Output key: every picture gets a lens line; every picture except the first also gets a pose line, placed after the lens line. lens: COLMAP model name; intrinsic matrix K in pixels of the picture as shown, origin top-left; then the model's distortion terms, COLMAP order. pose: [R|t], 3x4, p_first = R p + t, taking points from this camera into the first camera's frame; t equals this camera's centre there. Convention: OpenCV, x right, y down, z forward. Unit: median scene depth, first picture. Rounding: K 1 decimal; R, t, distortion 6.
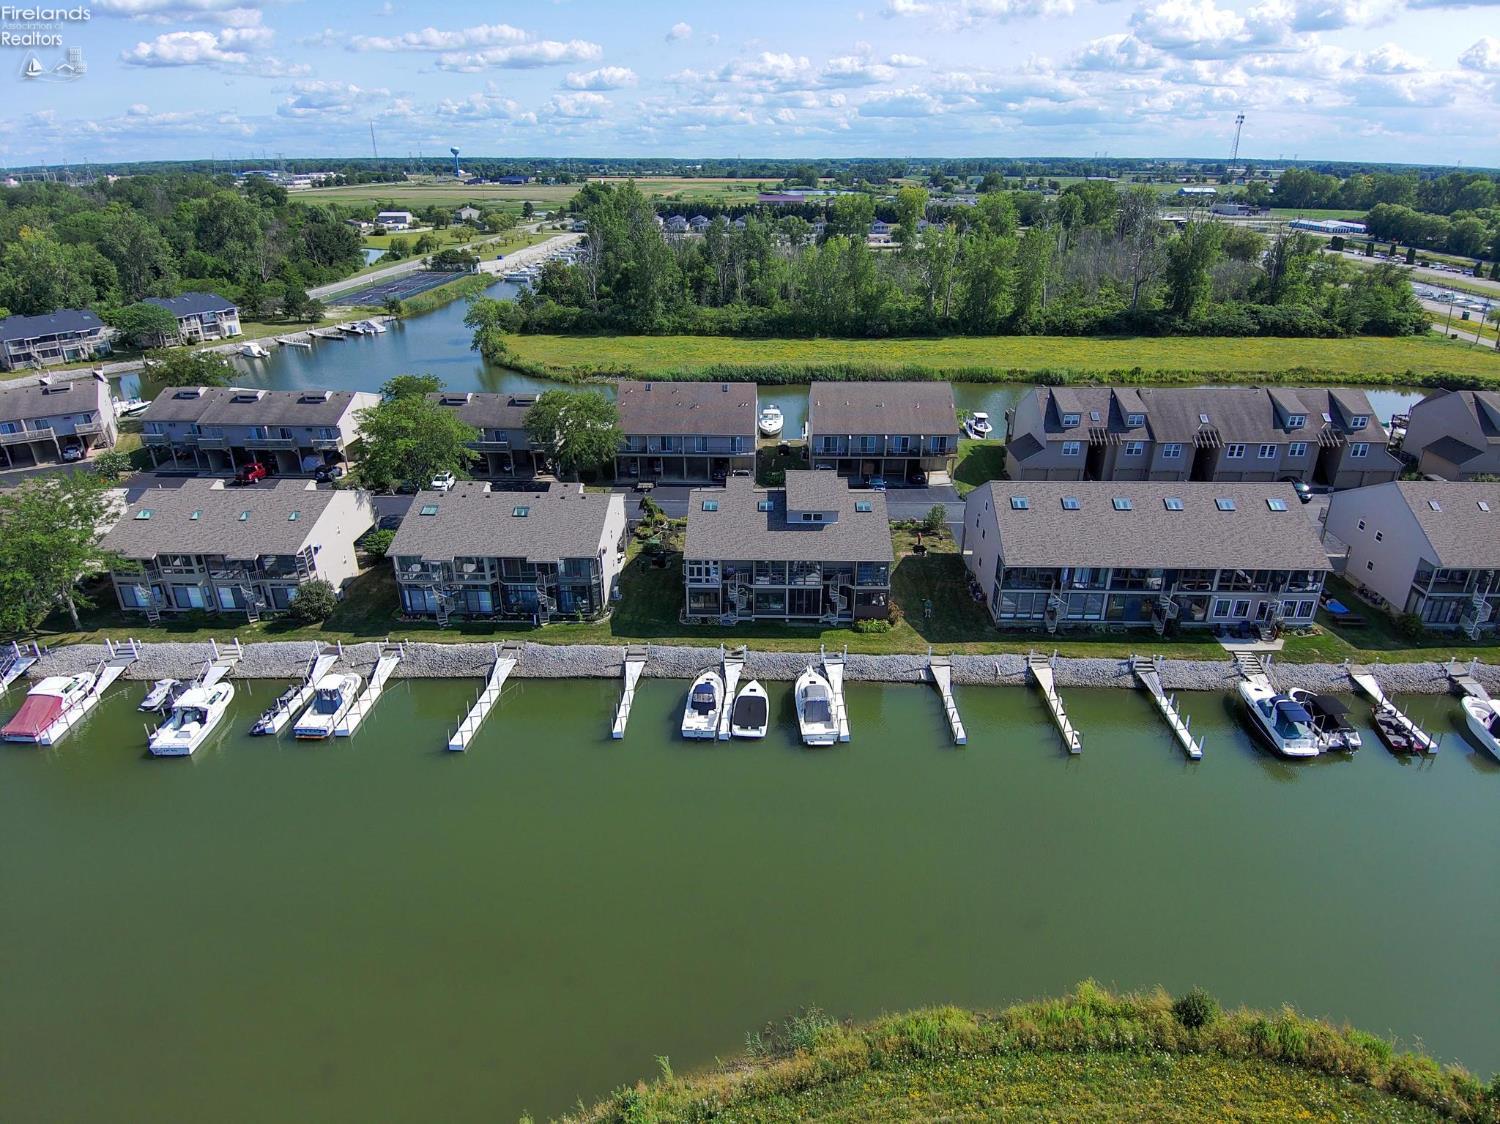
lens RADIAL K [[890.9, 0, 746.1], [0, 890.9, 565.4], [0, 0, 1]] dist [0.052495, -0.078843]
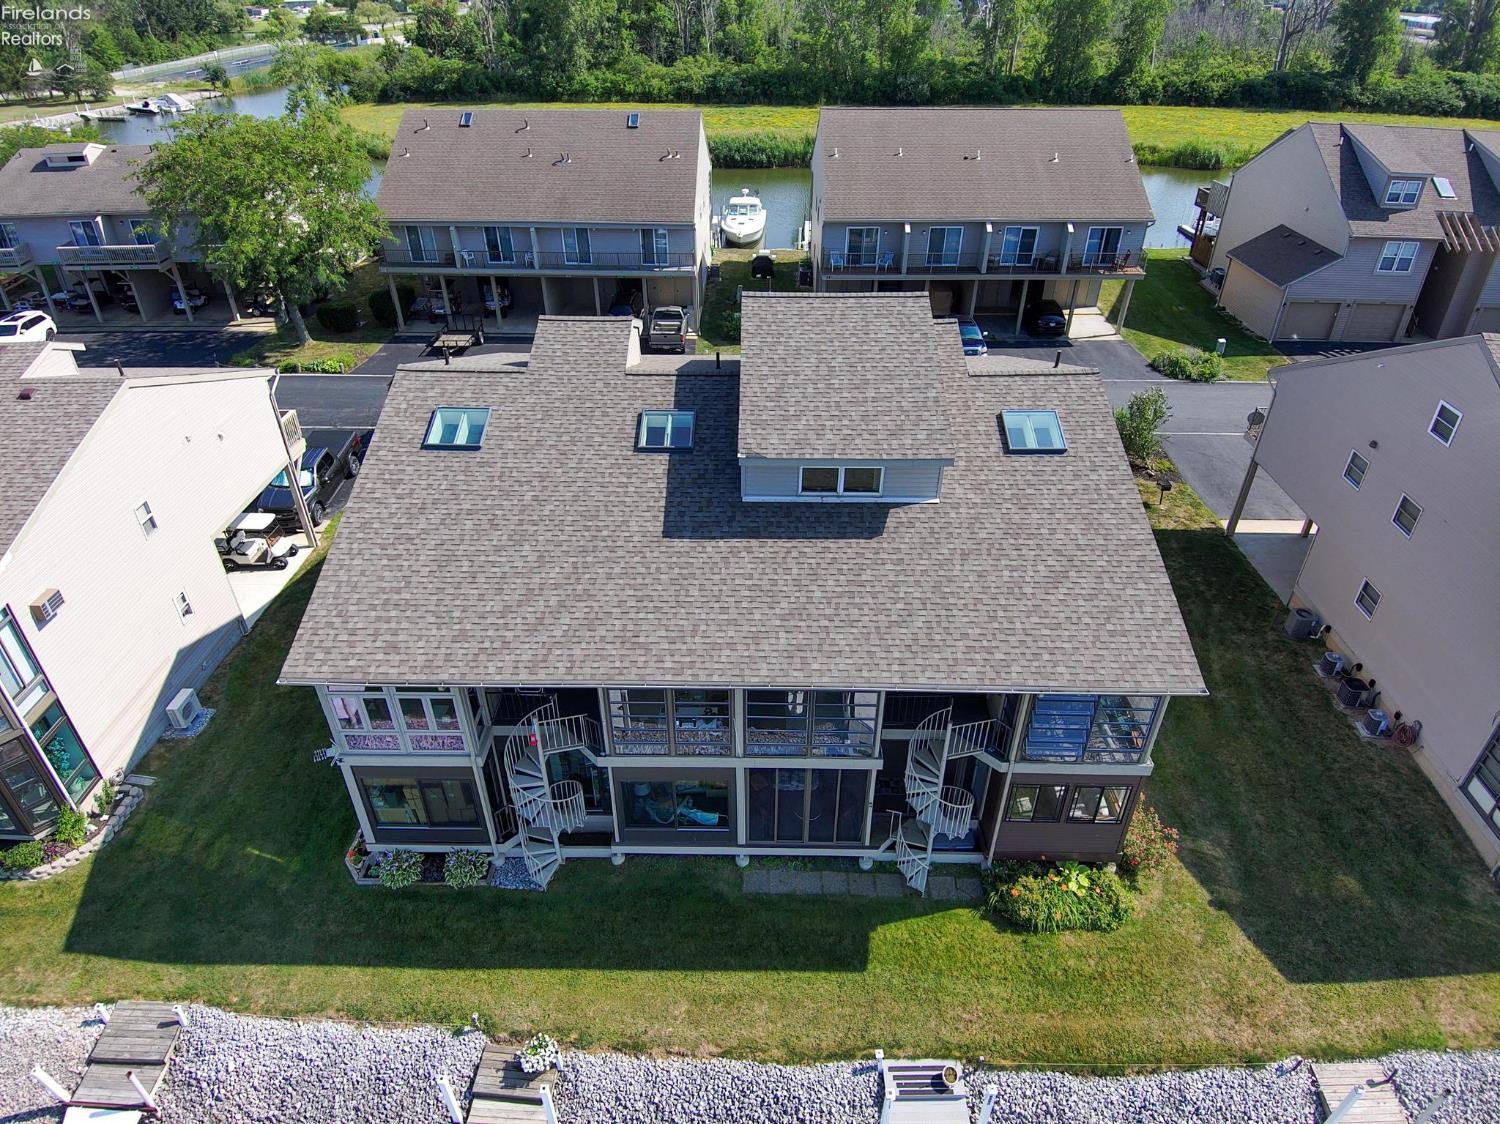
lens RADIAL K [[890.9, 0, 750.8], [0, 890.9, 560.8], [0, 0, 1]] dist [0.052495, -0.078843]
pose [[0.999929, -0.004668, 0.010949, 0.031326], [0.002876, 0.987384, 0.158316, -0.048984], [-0.011550, -0.158274, 0.987328, 0.507714]]
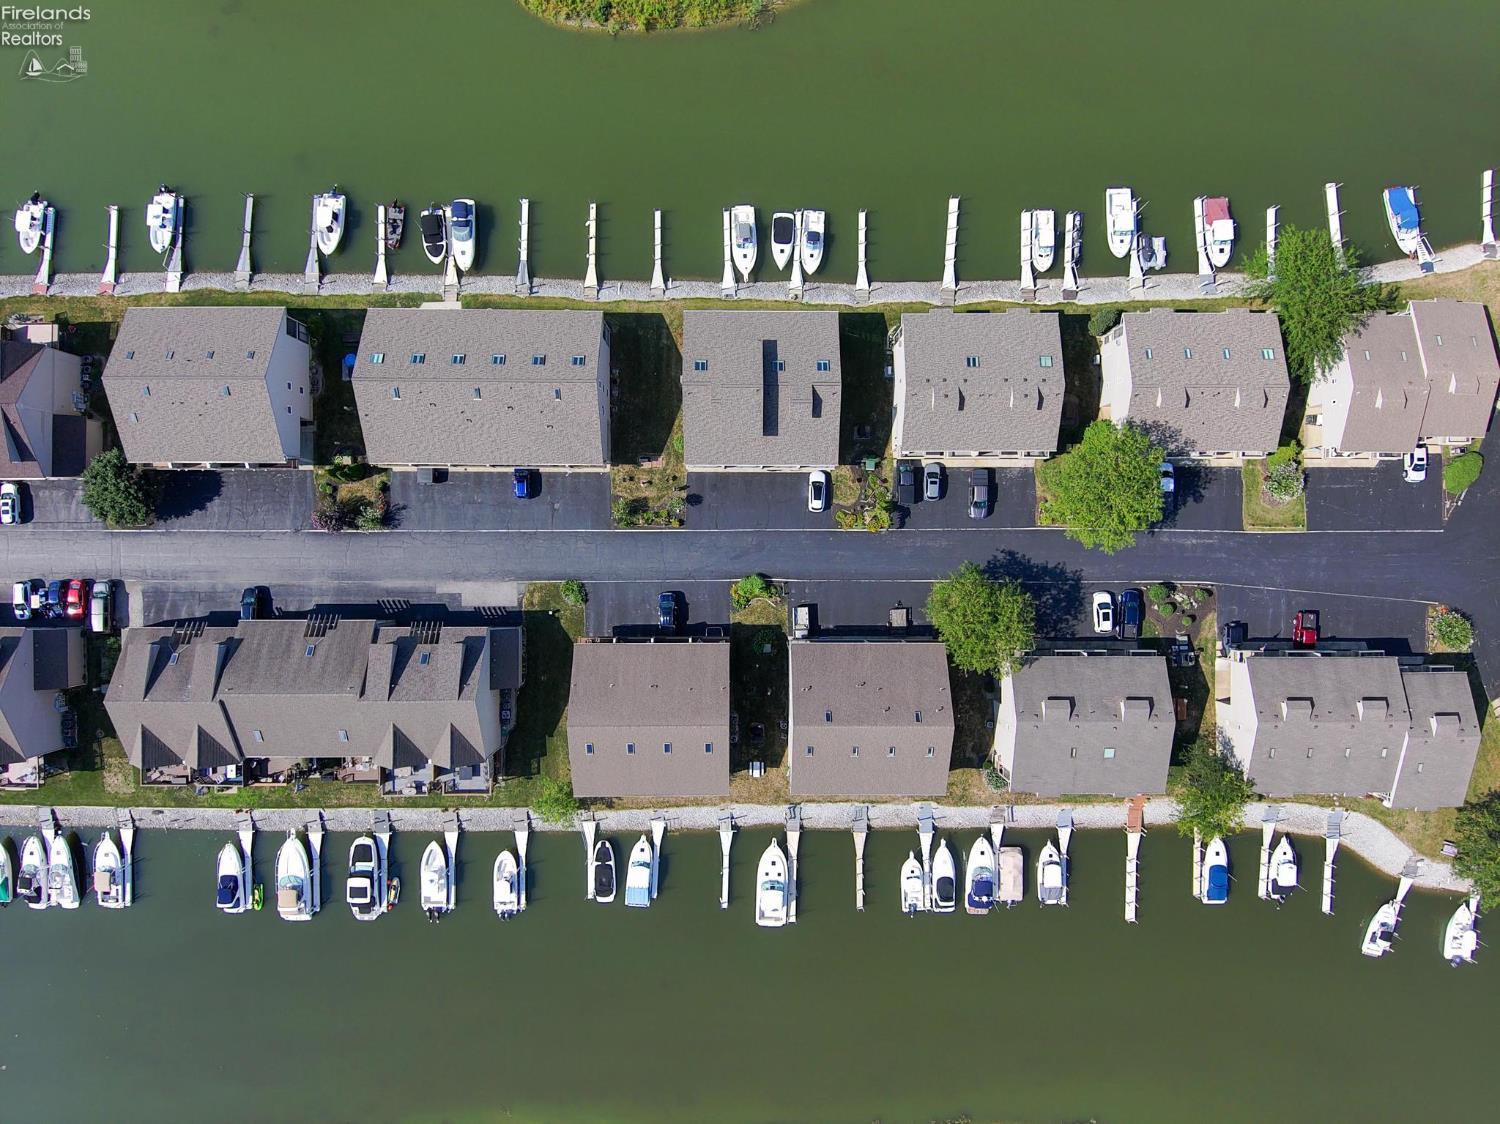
lens RADIAL K [[890.9, 0, 752.1], [0, 890.9, 550.0], [0, 0, 1]] dist [0.052495, -0.078843]
pose [[-0.999510, 0.029208, -0.011253, 0.056660], [-0.022526, -0.421599, 0.906503, -0.913675], [0.021733, 0.906312, 0.422050, 0.490462]]
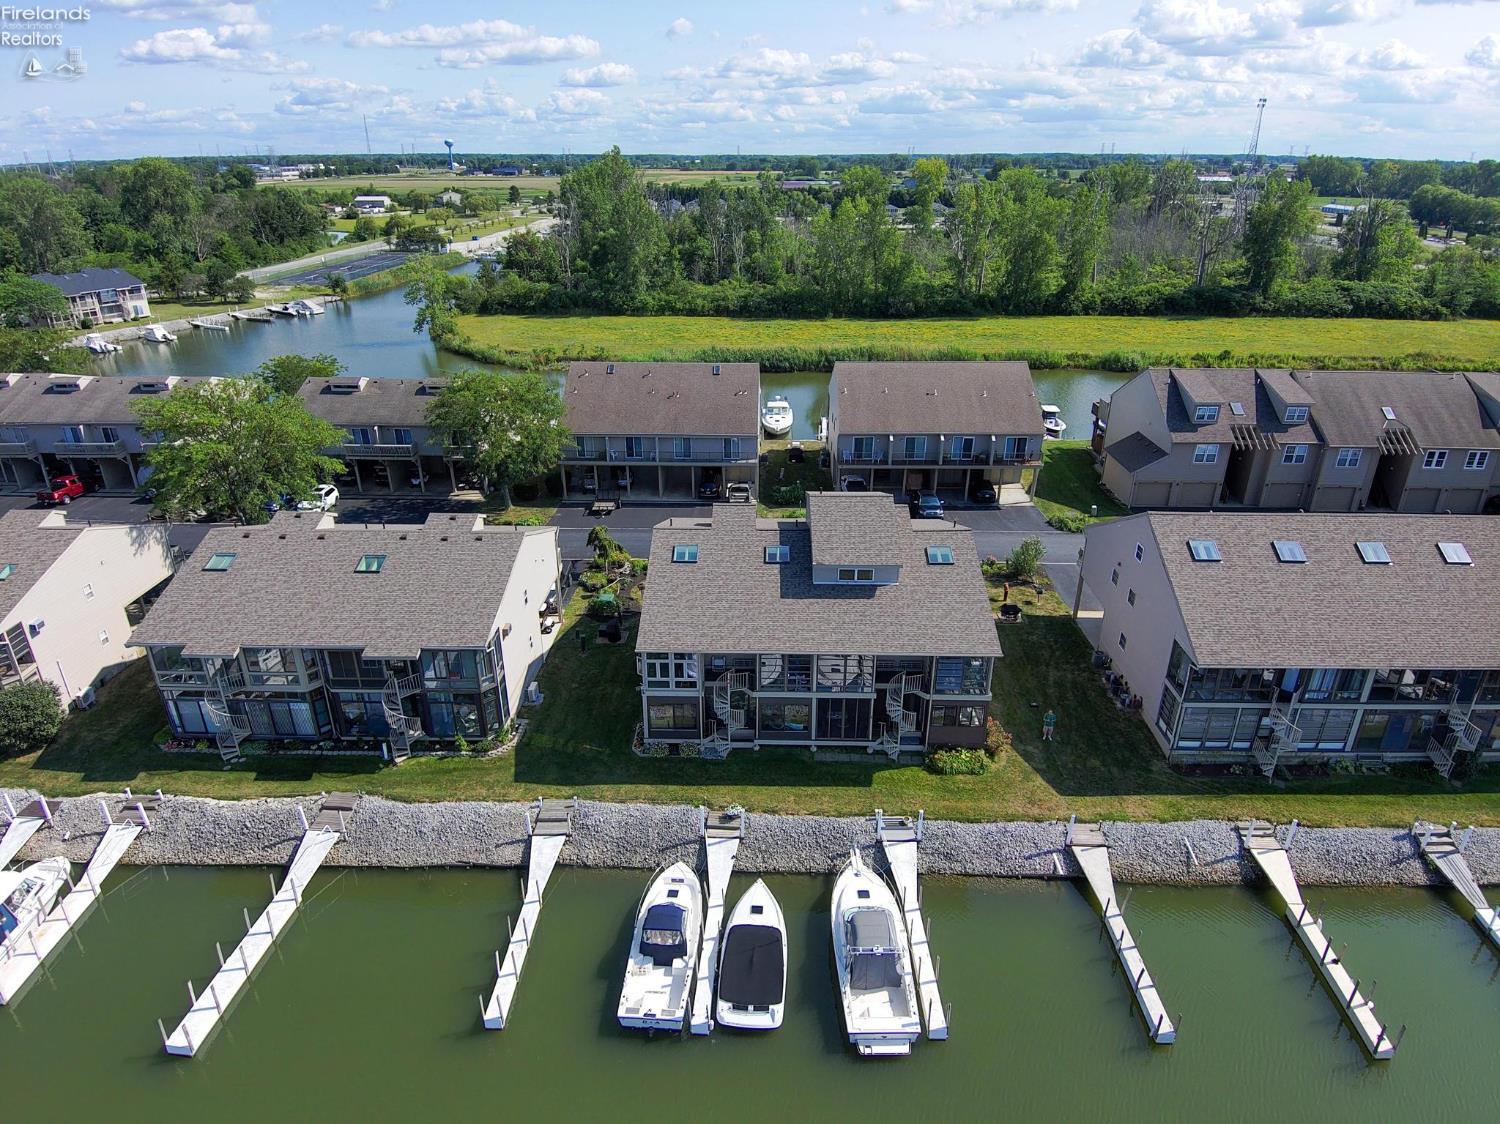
lens RADIAL K [[890.9, 0, 749.3], [0, 890.9, 559.8], [0, 0, 1]] dist [0.052495, -0.078843]
pose [[0.999994, -0.001215, 0.003105, 0.001012], [0.001227, 0.999992, -0.003779, -0.042372], [-0.003100, 0.003783, 0.999988, 0.275879]]
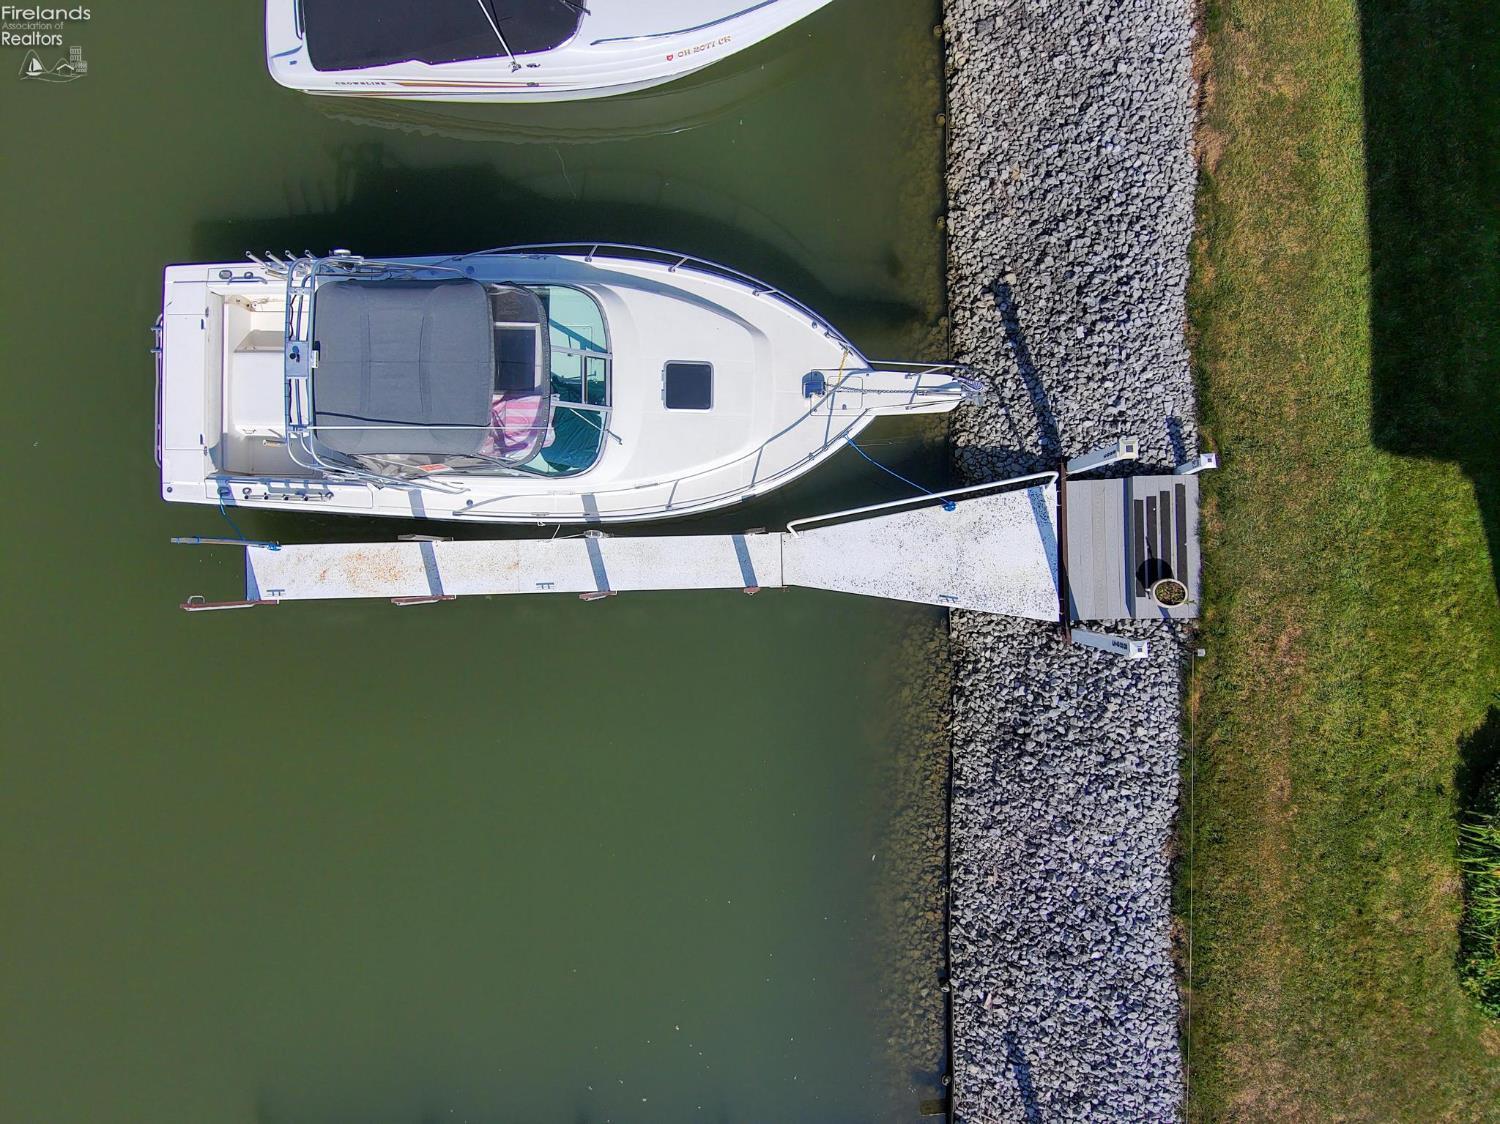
lens RADIAL K [[890.9, 0, 742.3], [0, 890.9, 563.8], [0, 0, 1]] dist [0.052495, -0.078843]
pose [[0.027172, 0.999577, 0.010358, 0.062481], [-0.416230, 0.001892, 0.909258, 0.003724], [0.908853, -0.029018, 0.416105, 0.575322]]
